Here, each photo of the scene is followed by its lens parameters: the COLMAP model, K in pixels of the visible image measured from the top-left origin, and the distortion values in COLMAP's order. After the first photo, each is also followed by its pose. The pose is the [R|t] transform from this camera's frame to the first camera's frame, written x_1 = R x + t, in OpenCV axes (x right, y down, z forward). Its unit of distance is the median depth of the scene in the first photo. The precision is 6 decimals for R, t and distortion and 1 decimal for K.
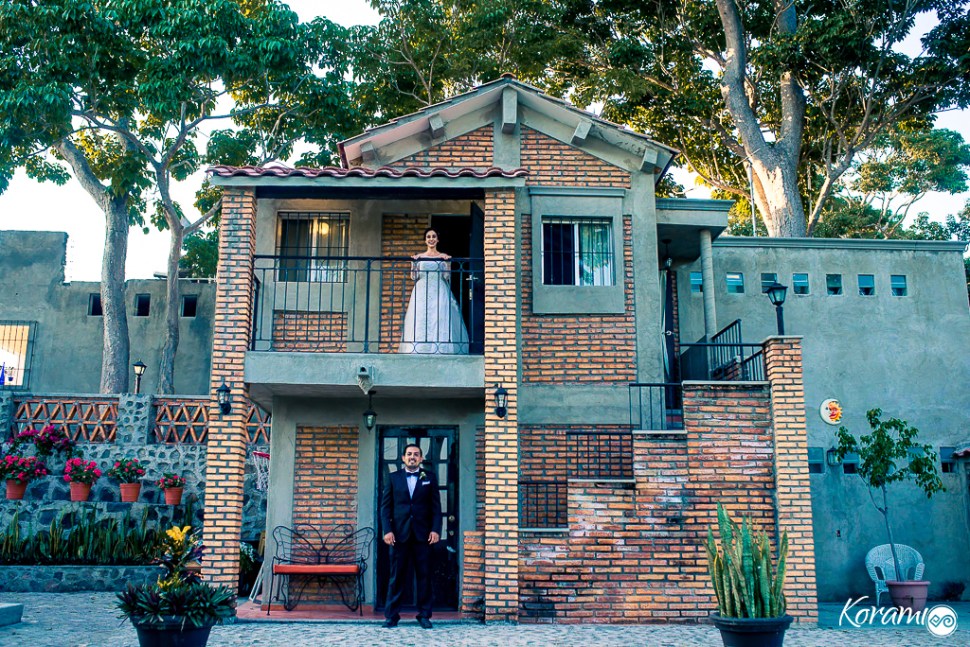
lens RADIAL K [[913.2, 0, 485.0], [0, 913.2, 323.5], [0, 0, 1]] dist [-0.050907, 0.071438]
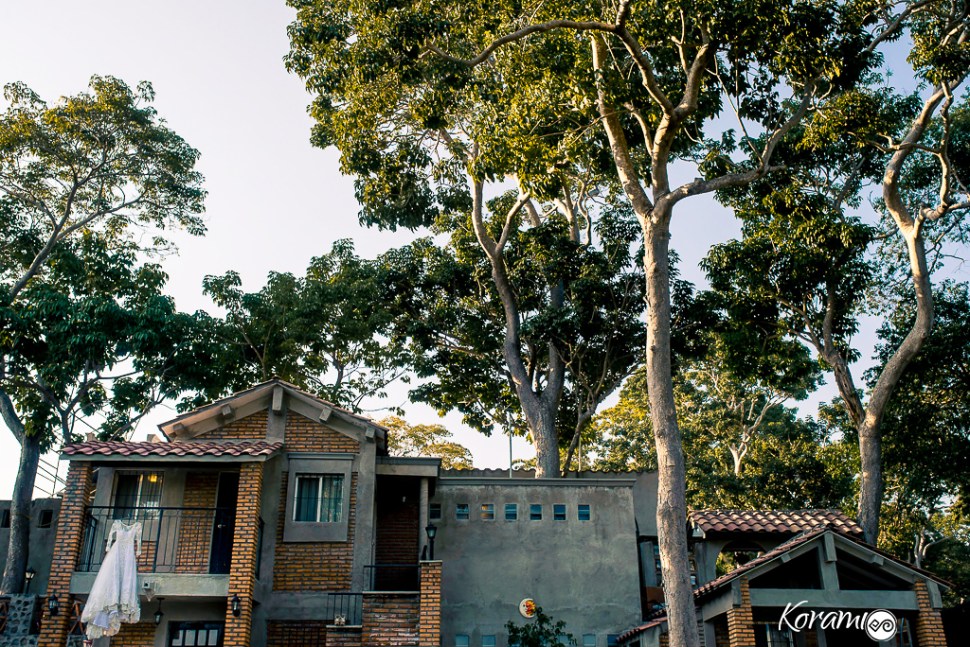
lens RADIAL K [[913.2, 0, 485.0], [0, 913.2, 323.5], [0, 0, 1]] dist [-0.050907, 0.071438]
pose [[0.999694, 0.001526, 0.024699, 0.328093], [0.003206, 0.981699, -0.190412, -0.073442], [-0.024537, 0.190433, 0.981394, -0.491887]]
